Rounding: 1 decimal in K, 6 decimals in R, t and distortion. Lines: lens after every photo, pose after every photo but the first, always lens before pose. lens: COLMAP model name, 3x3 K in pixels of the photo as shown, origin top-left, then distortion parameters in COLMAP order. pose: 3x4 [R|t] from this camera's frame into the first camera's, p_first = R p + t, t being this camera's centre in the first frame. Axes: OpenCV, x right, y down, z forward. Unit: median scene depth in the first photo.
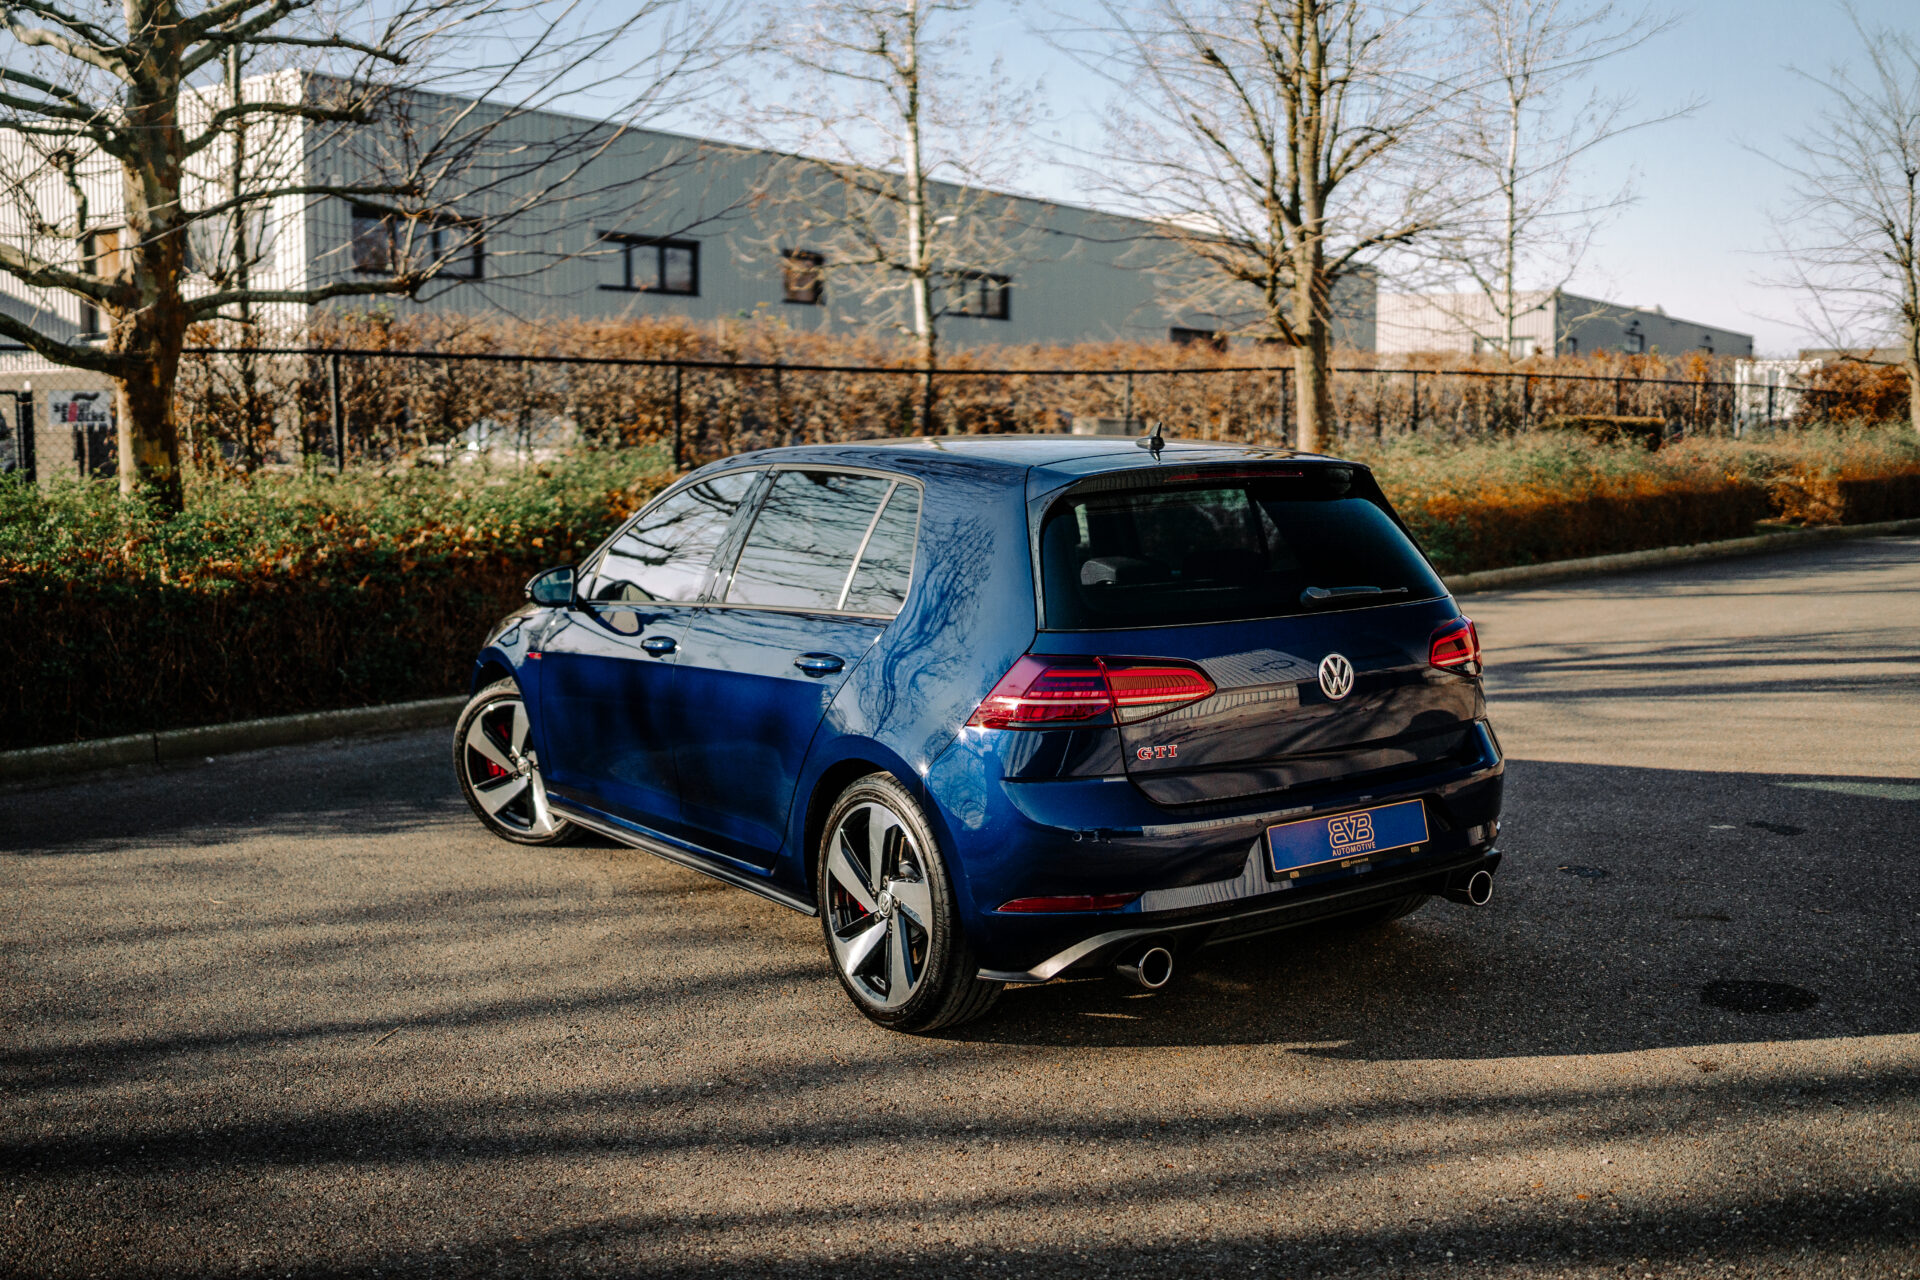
lens RADIAL K [[1920.2, 0, 976.1], [0, 1920.2, 643.1], [0, 0, 1]] dist [-0.191312, 0.259160]
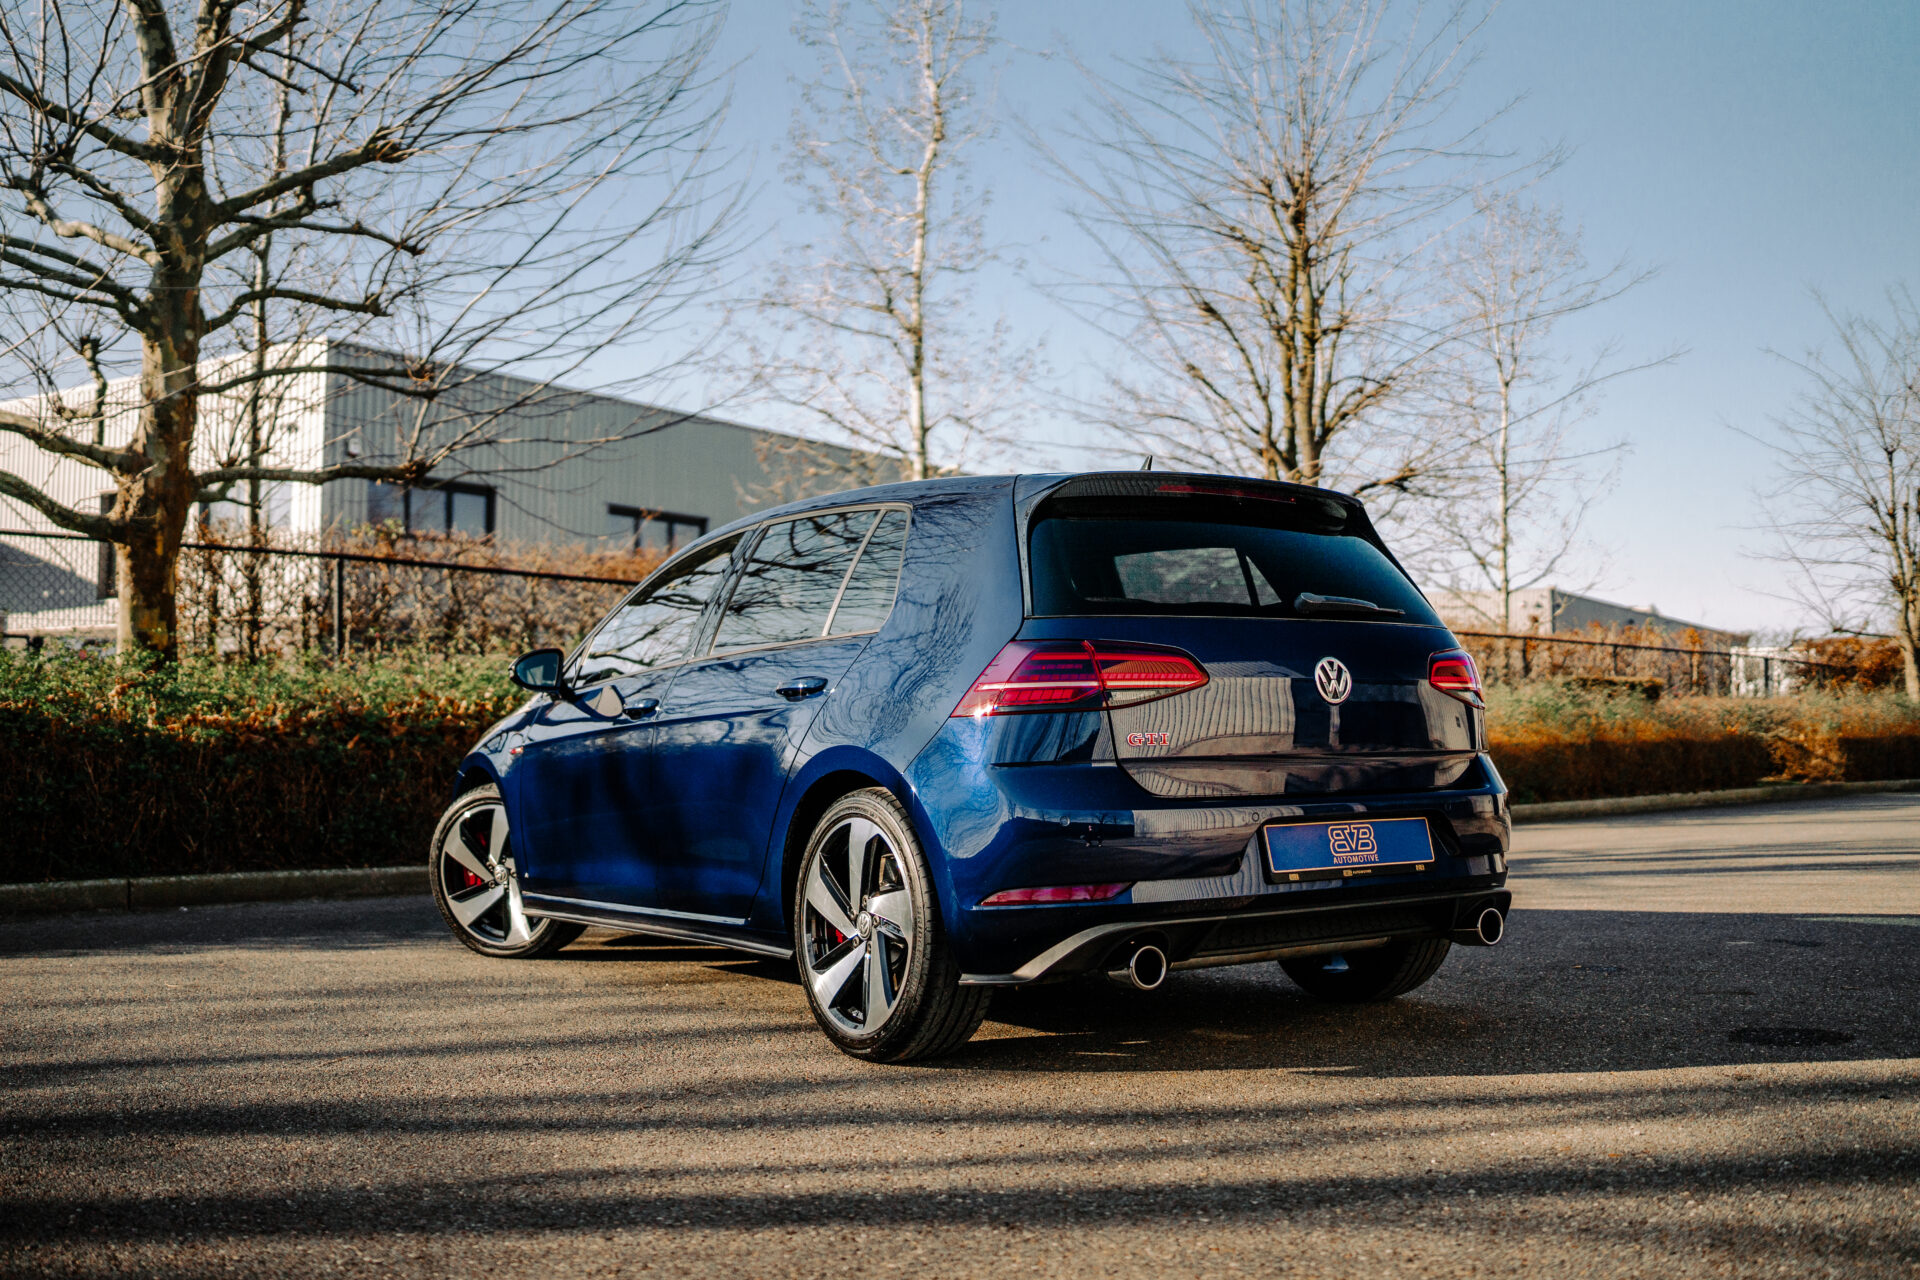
lens RADIAL K [[1908.3, 0, 976.5], [0, 1908.3, 634.7], [0, 0, 1]] dist [-0.188560, 0.246135]
pose [[0.999964, 0.008086, -0.002694, 0.004662], [-0.008428, 0.985208, -0.171155, 0.075196], [0.001270, 0.171171, 0.985240, 0.021951]]
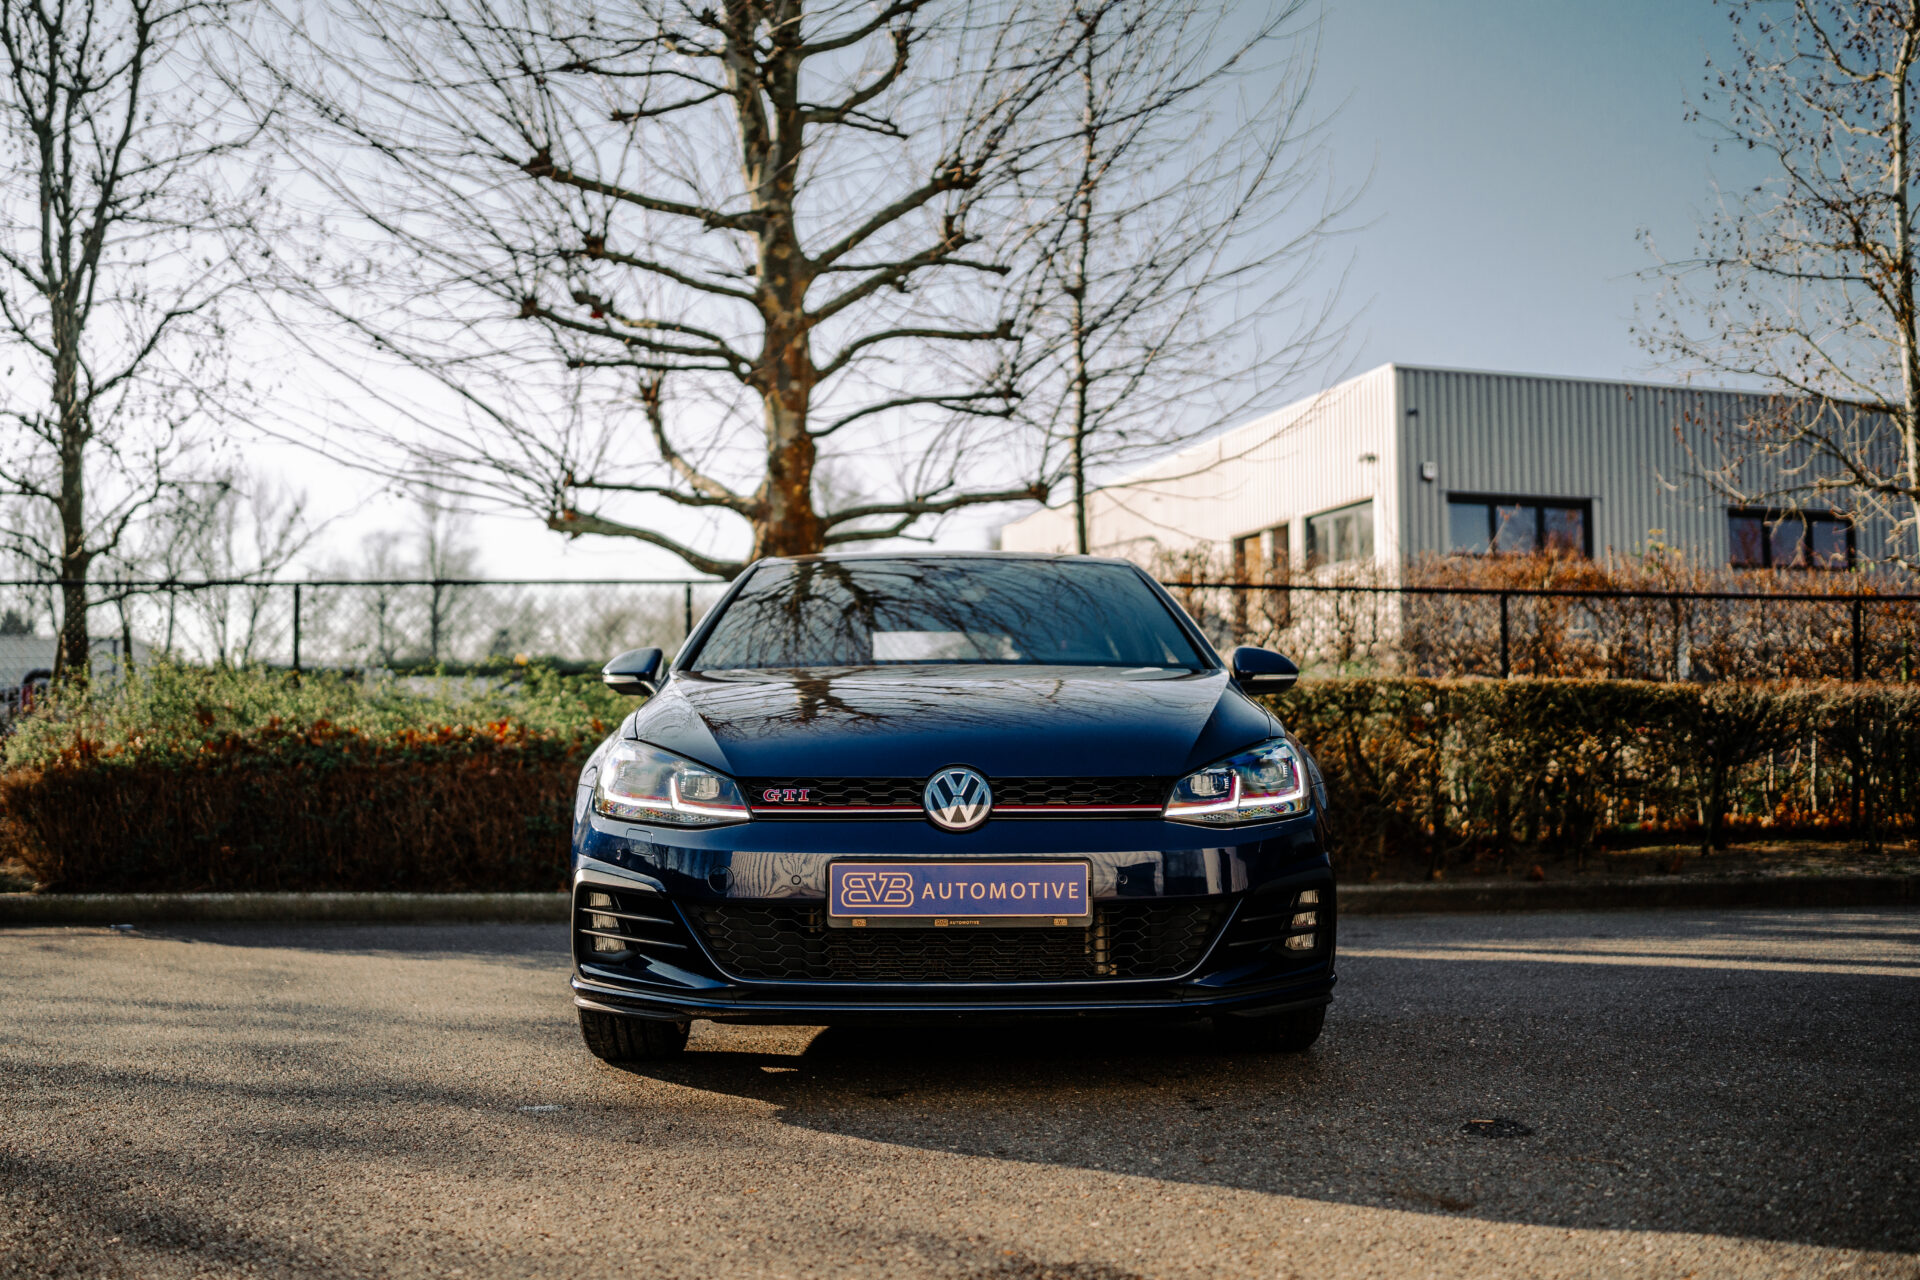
lens RADIAL K [[1882.5, 0, 960.0], [0, 1882.5, 640.0], [0, 0, 1]] dist [-0.183432, 0.229929]
pose [[0.748193, -0.038918, -0.662338, 0.366348], [-0.079416, 0.985848, -0.147637, 0.043044], [0.658711, 0.163061, 0.734514, 0.282745]]
